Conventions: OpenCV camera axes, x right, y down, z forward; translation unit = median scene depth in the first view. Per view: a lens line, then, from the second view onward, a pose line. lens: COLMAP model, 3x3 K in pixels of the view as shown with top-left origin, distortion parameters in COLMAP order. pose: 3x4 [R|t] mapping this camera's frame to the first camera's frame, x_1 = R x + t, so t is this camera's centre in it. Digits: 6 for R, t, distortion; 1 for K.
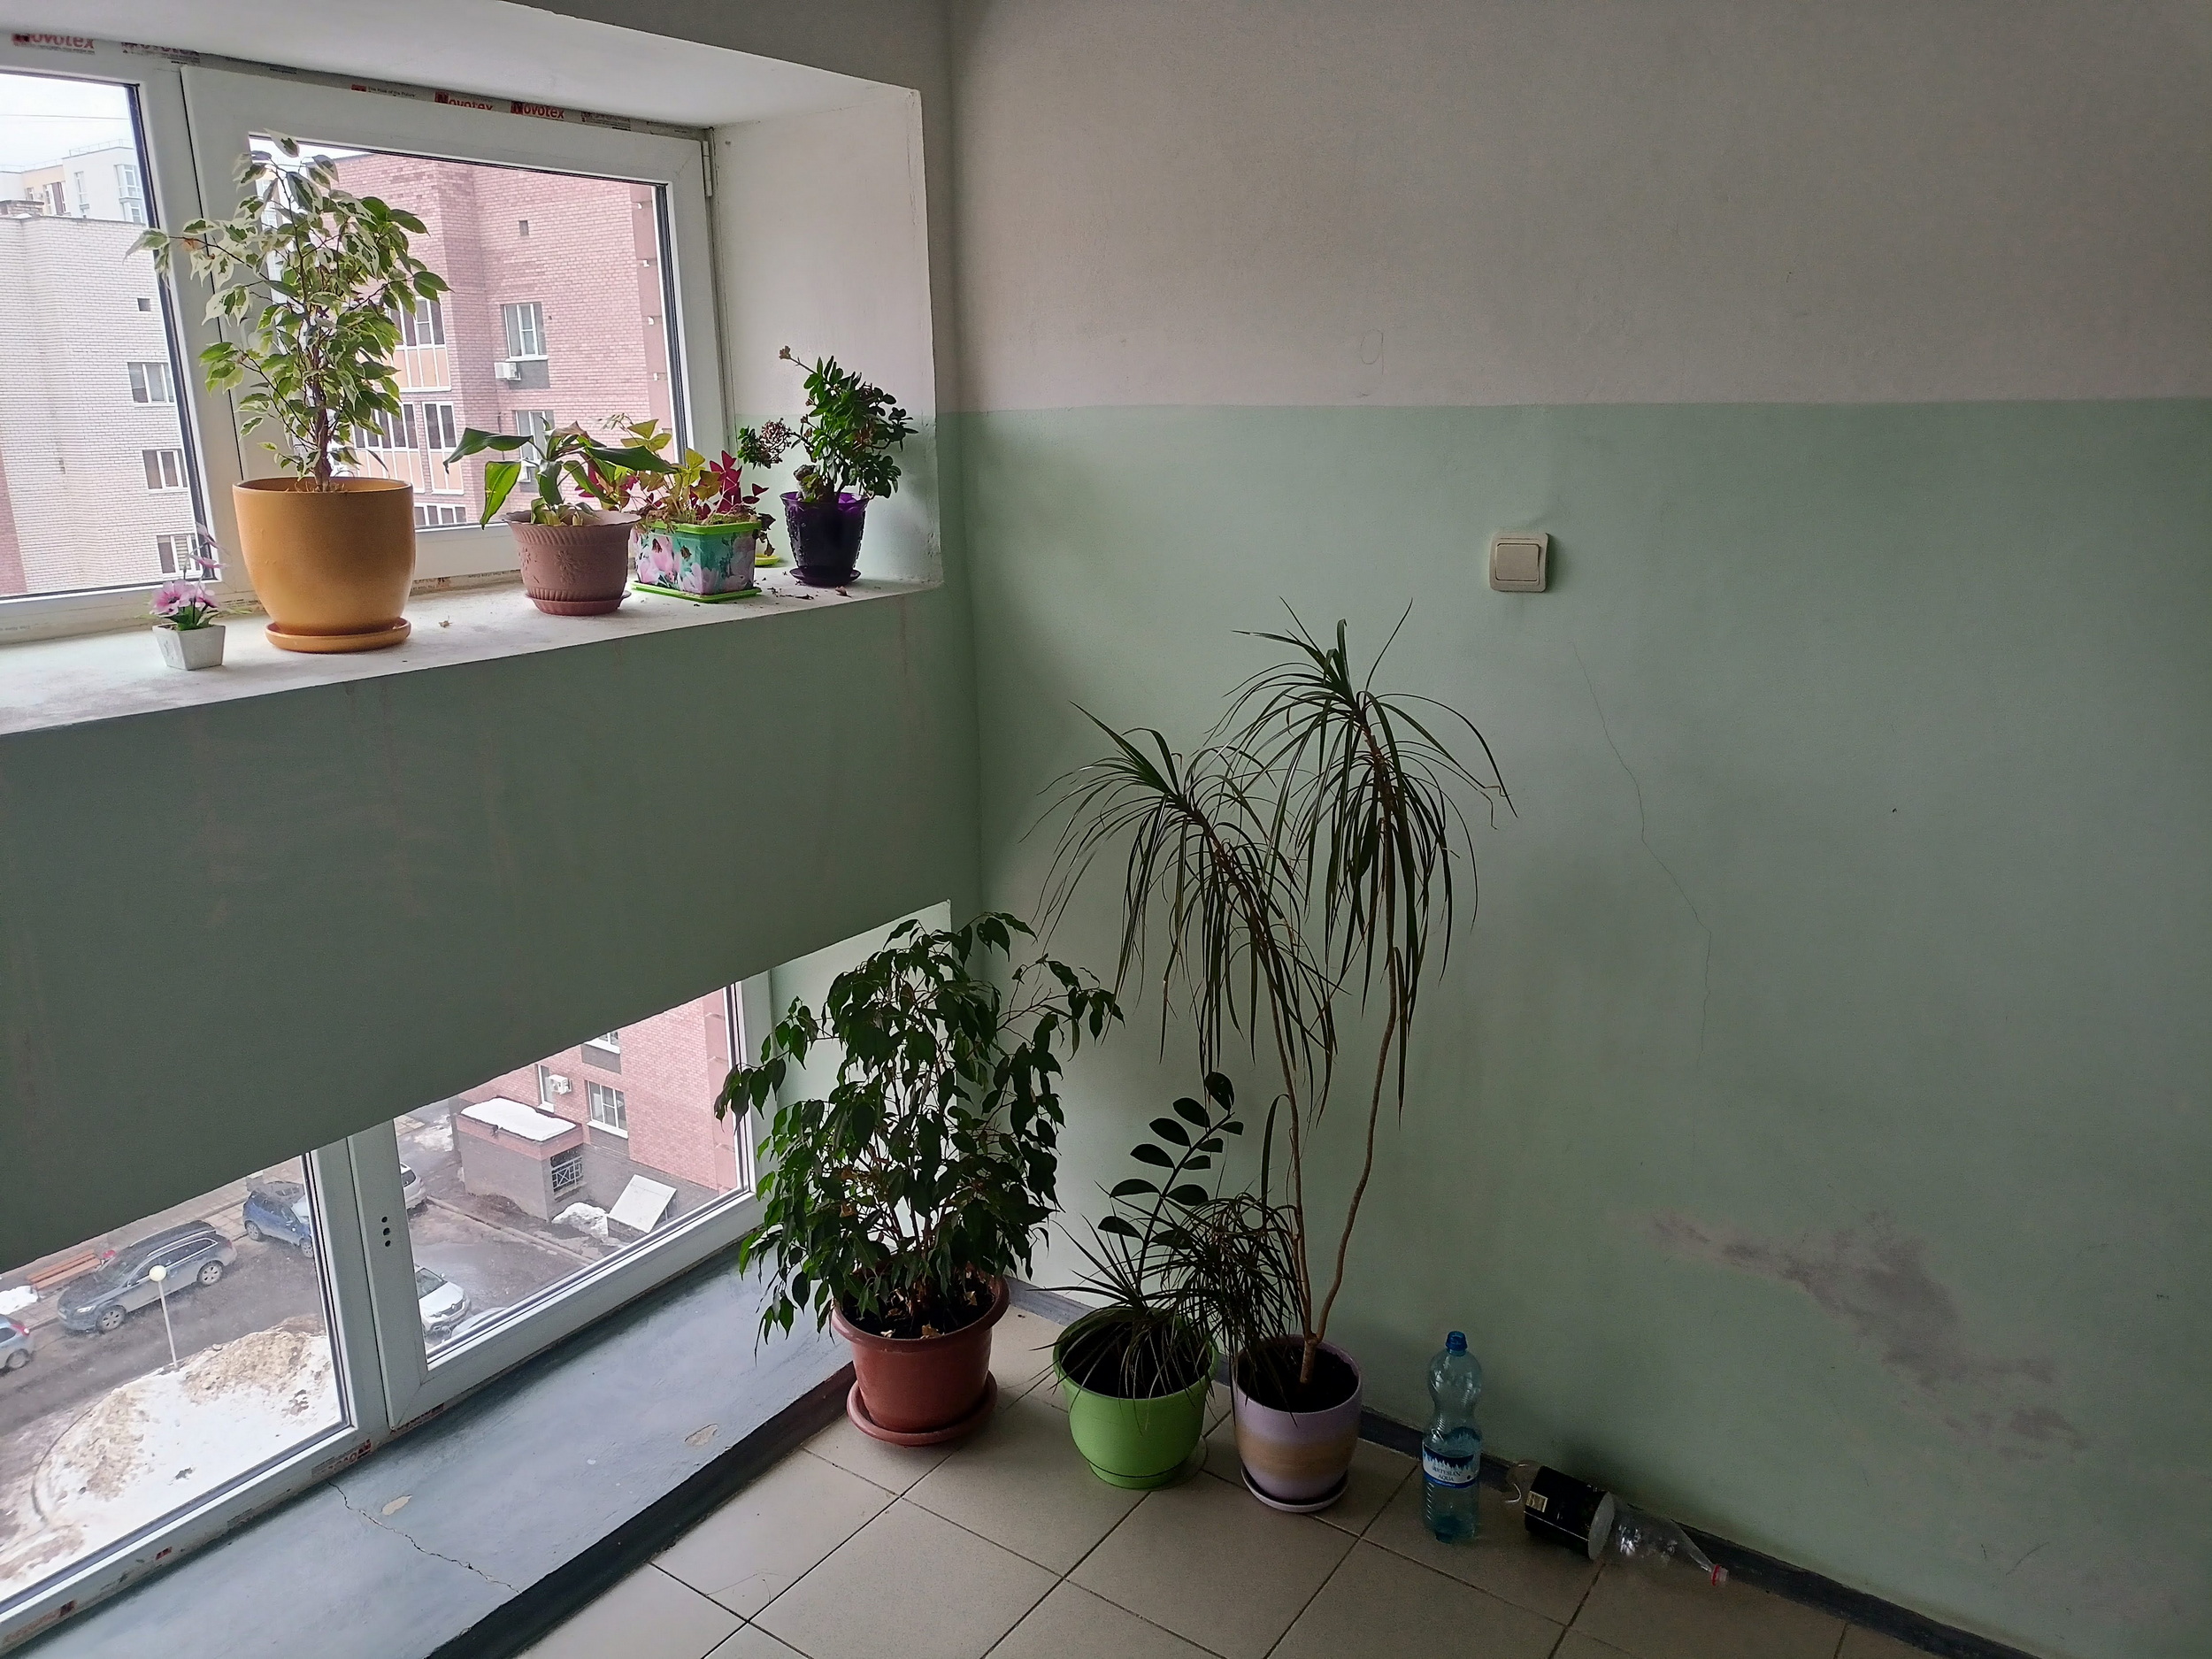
lens RADIAL K [[1656.2, 0, 1046.7], [0, 1656.2, 824.5], [0, 0, 1]] dist [0.047447, -0.051905]
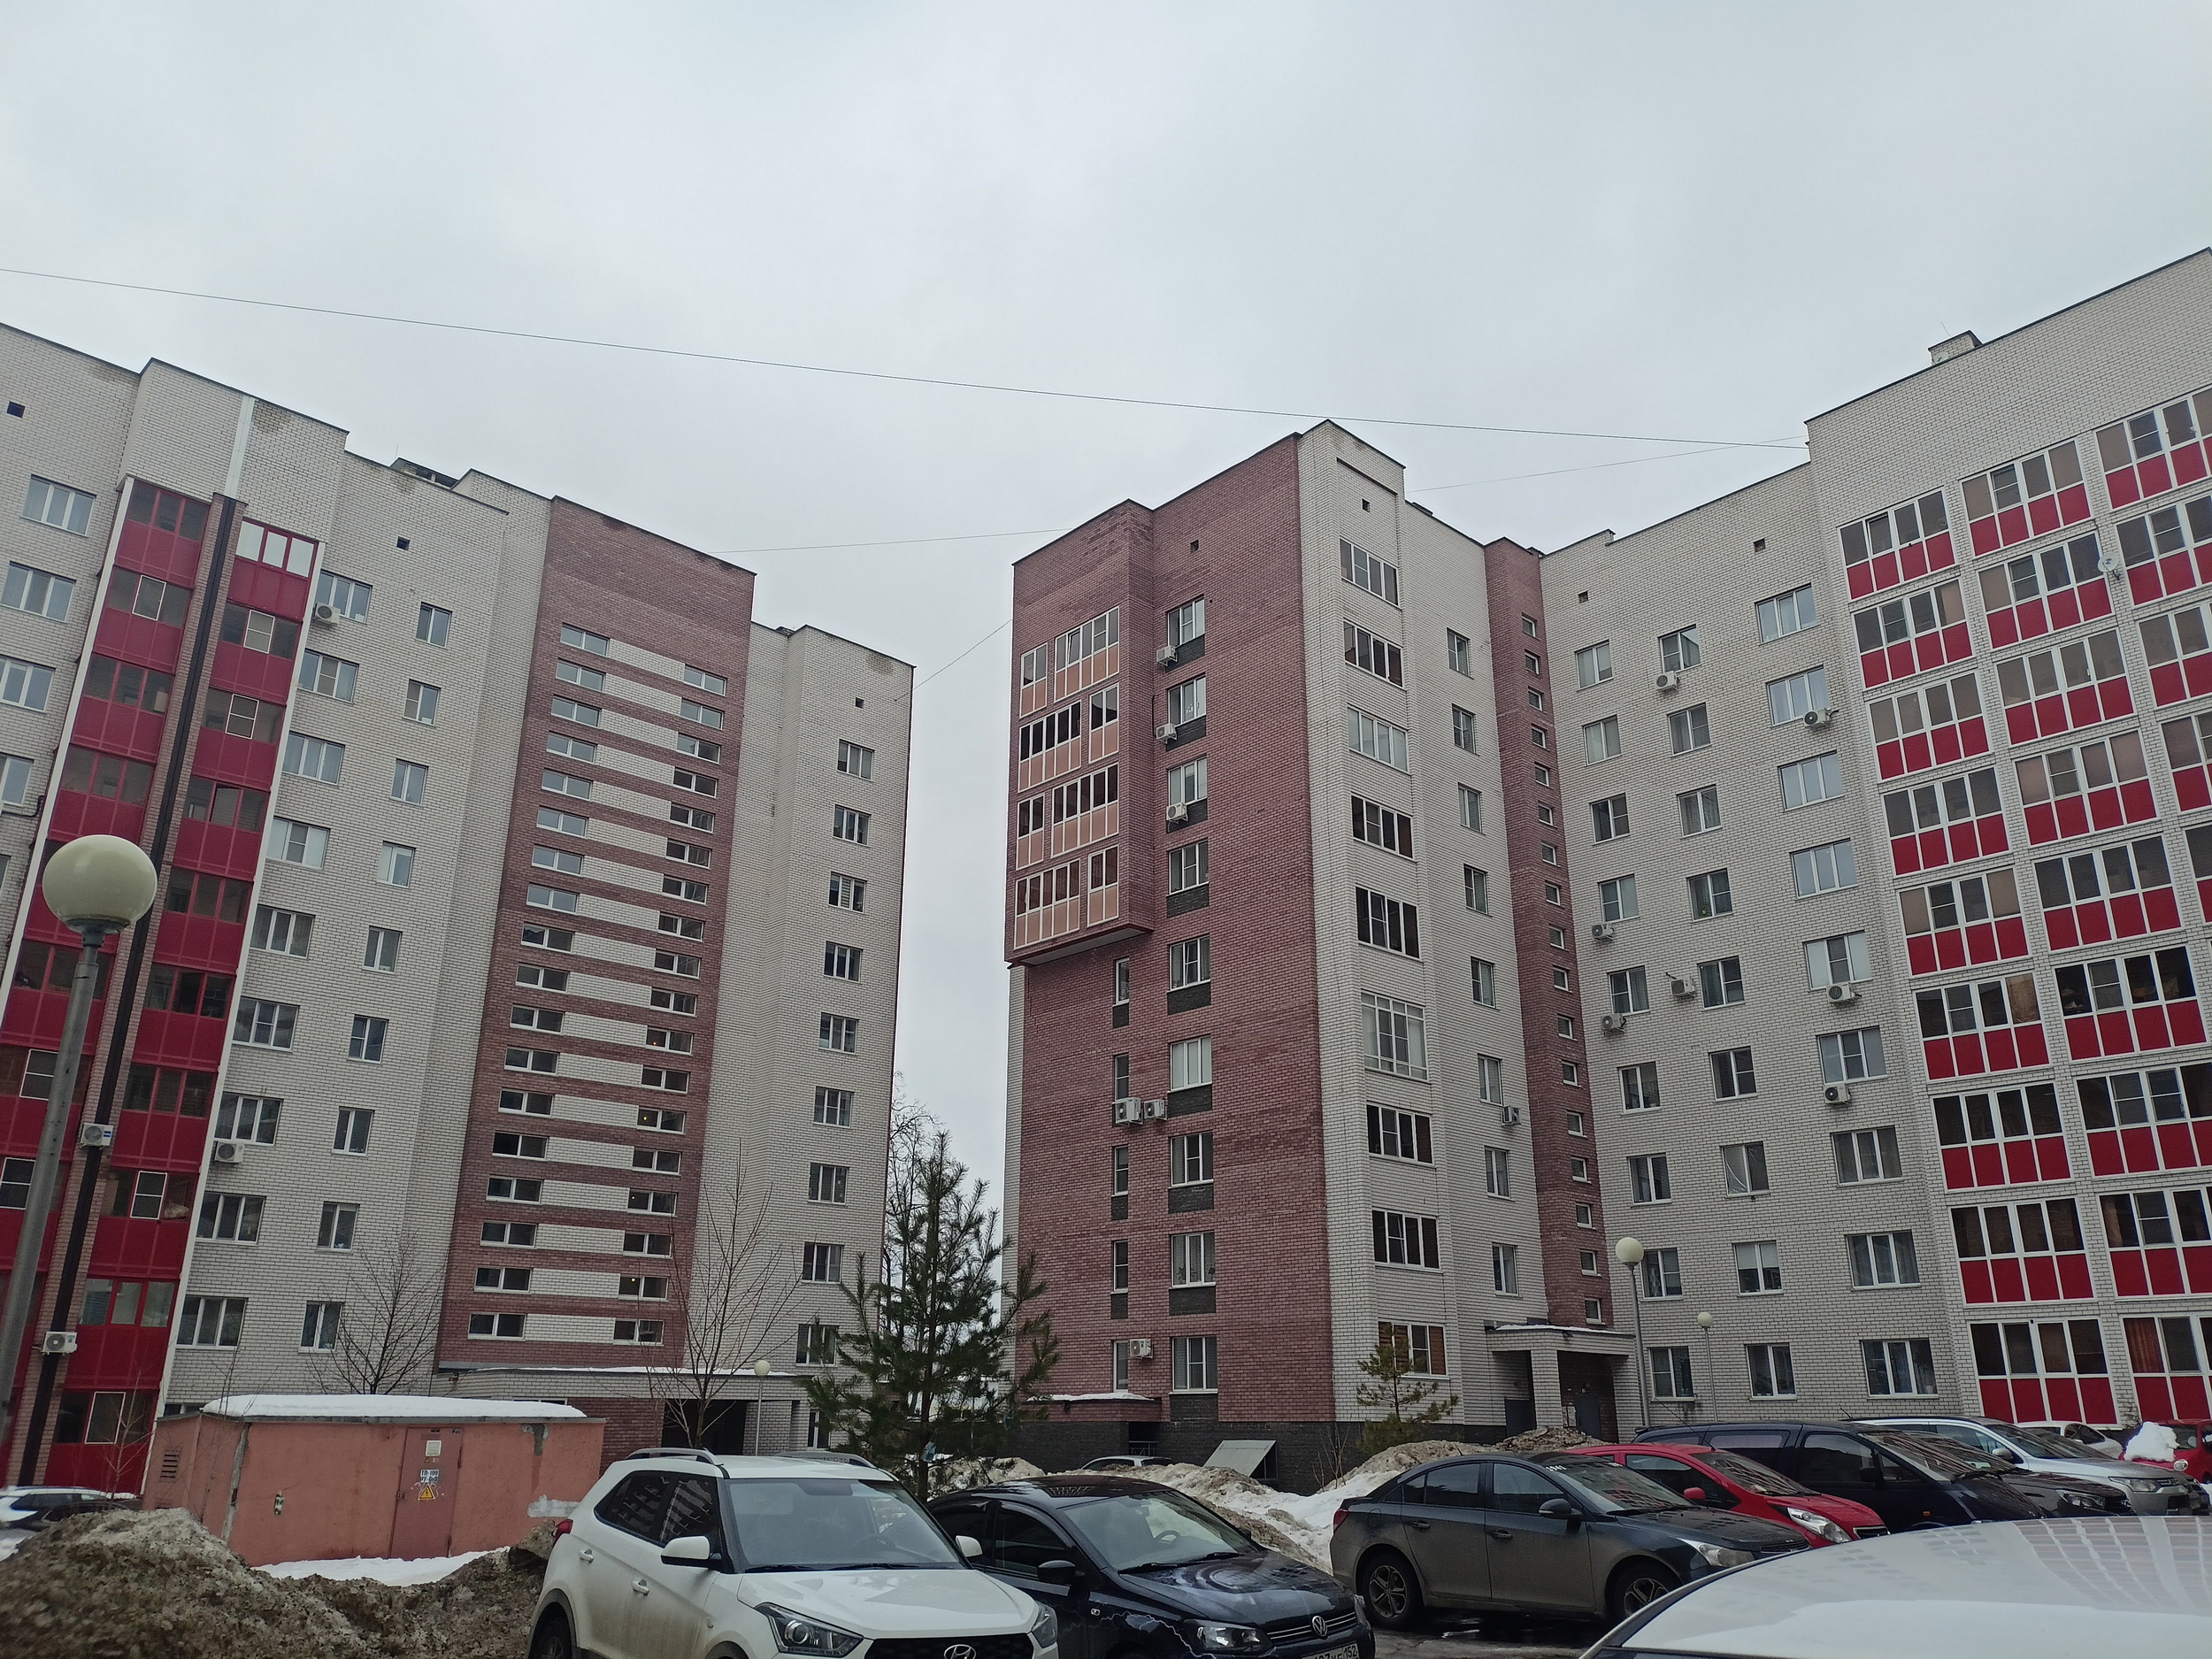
lens RADIAL K [[1656.2, 0, 1113.5], [0, 1656.2, 832.5], [0, 0, 1]] dist [0.047447, -0.051905]
pose [[0.979102, -0.036876, -0.200001, -0.118439], [-0.082650, 0.826402, -0.556982, 0.441688], [0.185820, 0.561872, 0.806084, 0.106776]]
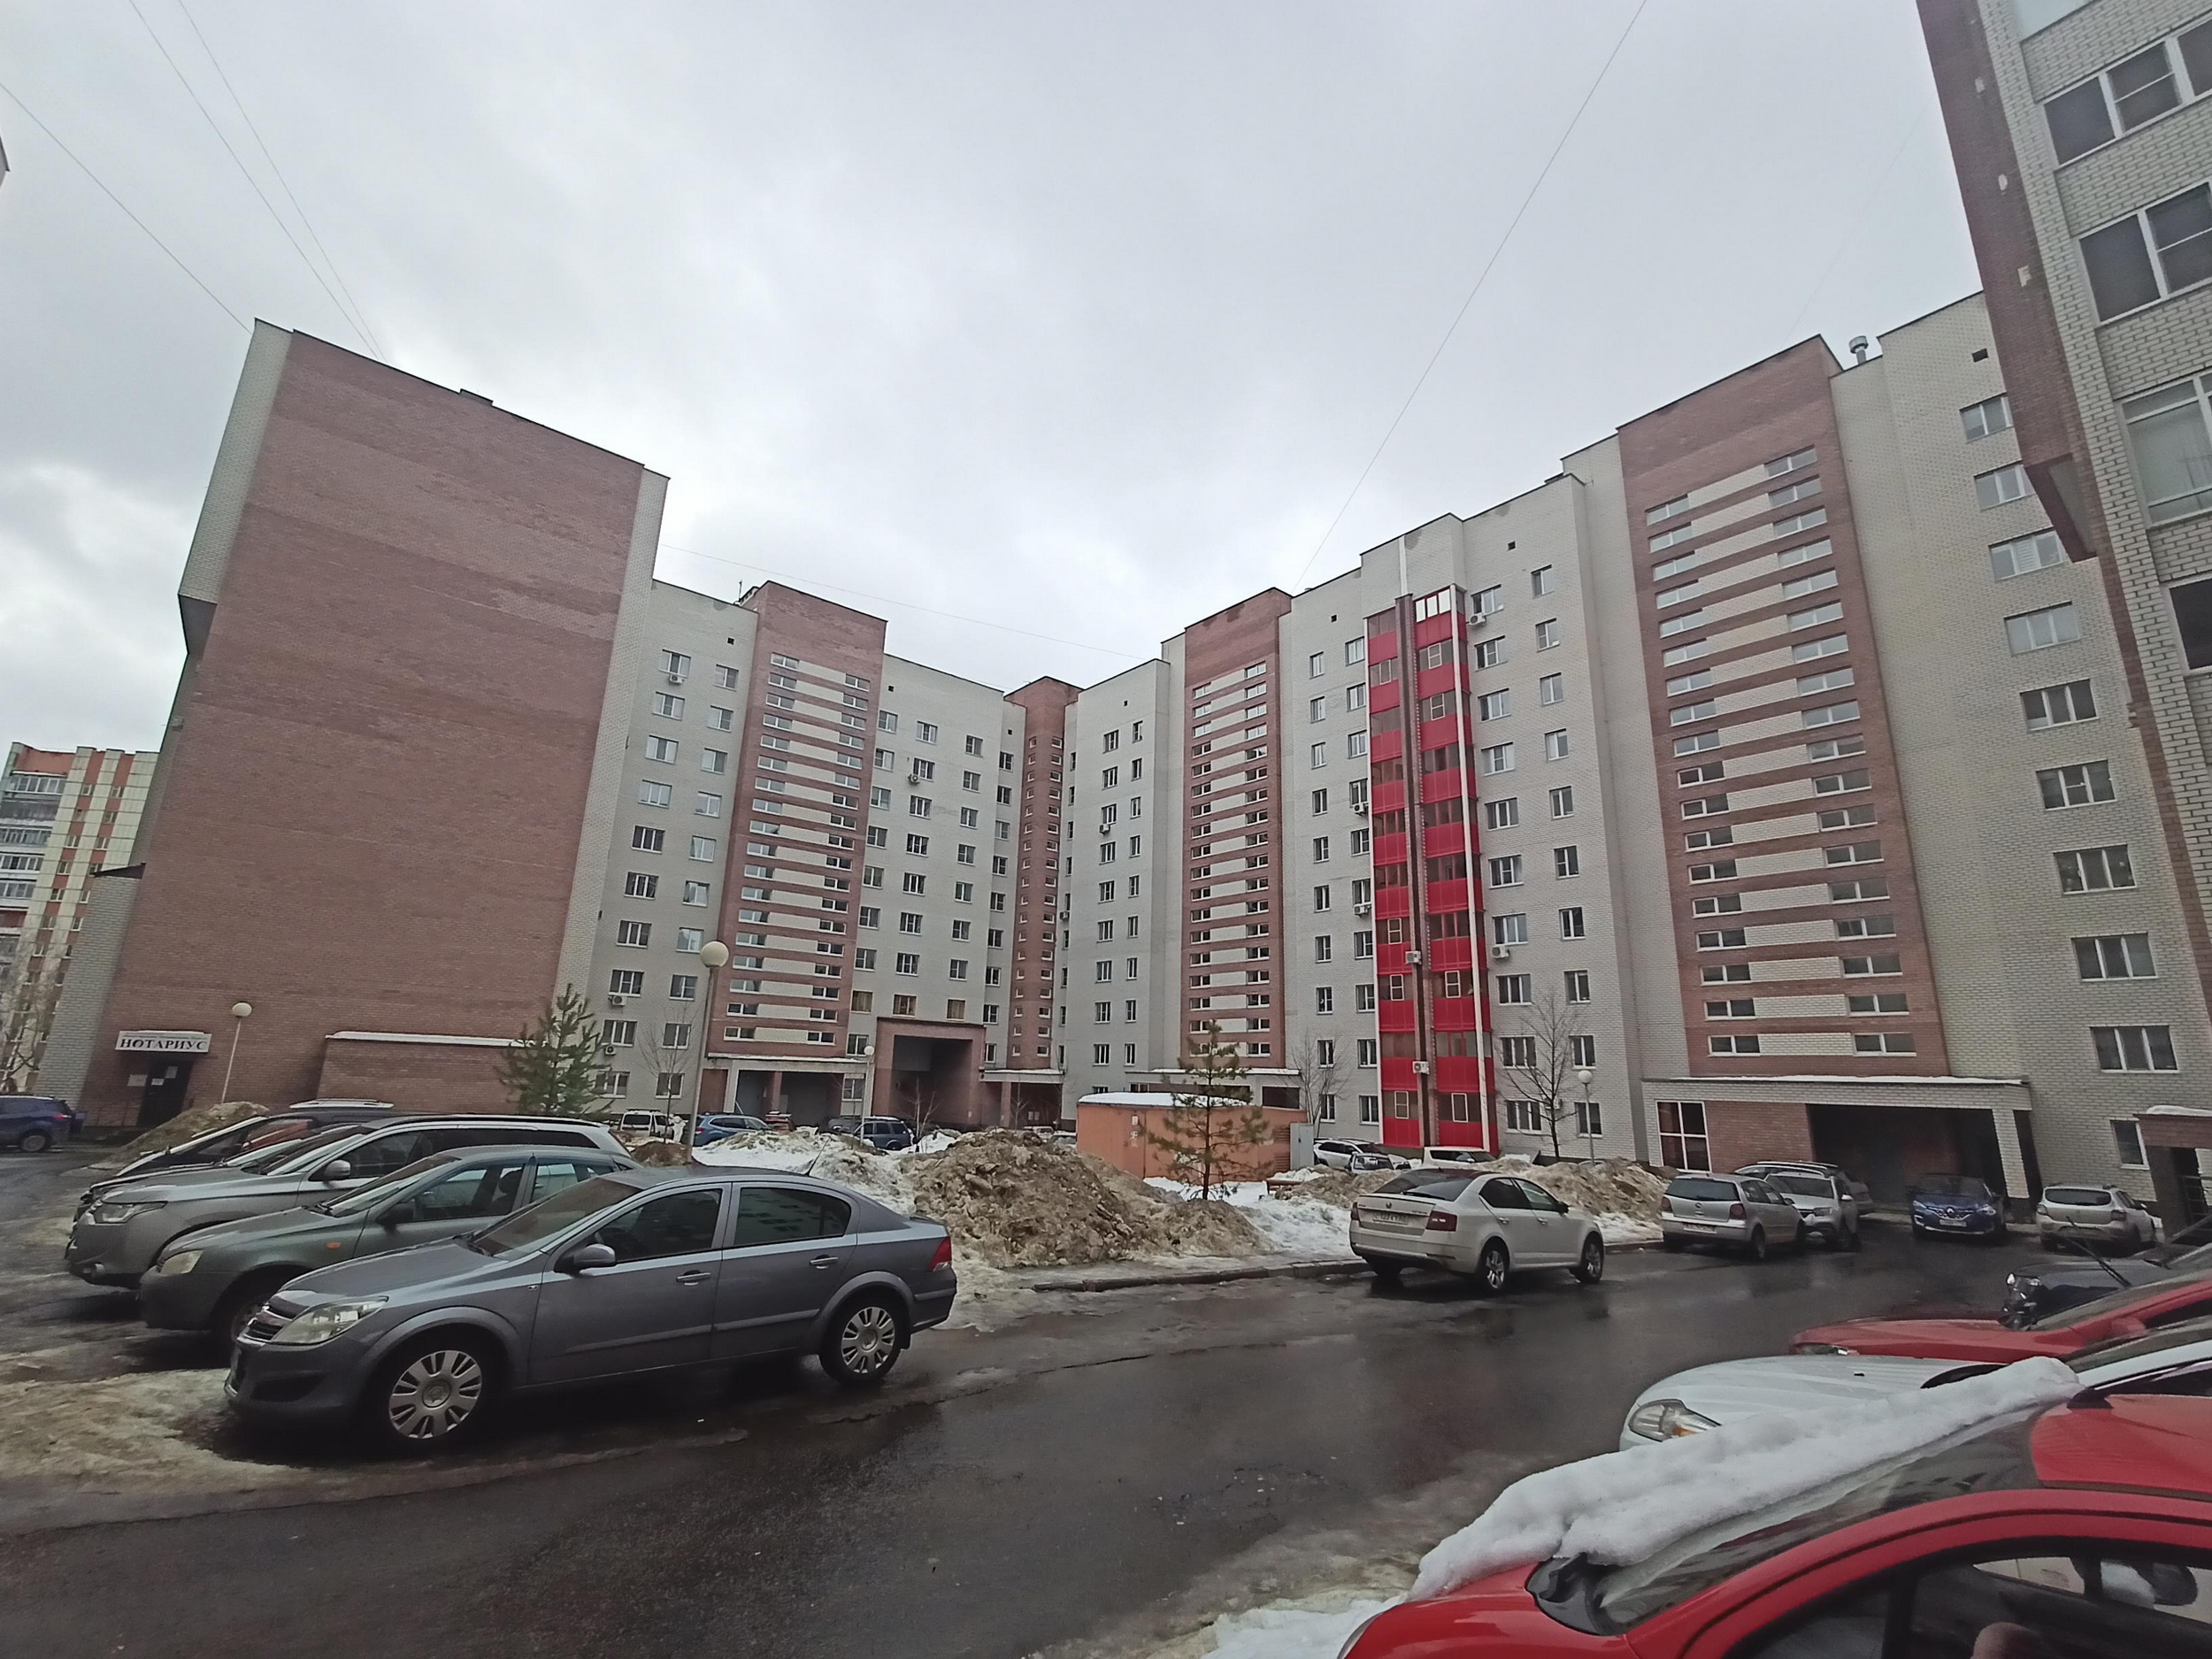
lens RADIAL K [[998.4, 0, 1115.1], [0, 998.4, 830.2], [0, 0, 1]] dist [0.000108, -0.000342]
pose [[-0.259172, -0.221057, -0.940194, 0.166422], [-0.269156, 0.951422, -0.149502, 0.249304], [0.927569, 0.214312, -0.306081, 0.752571]]
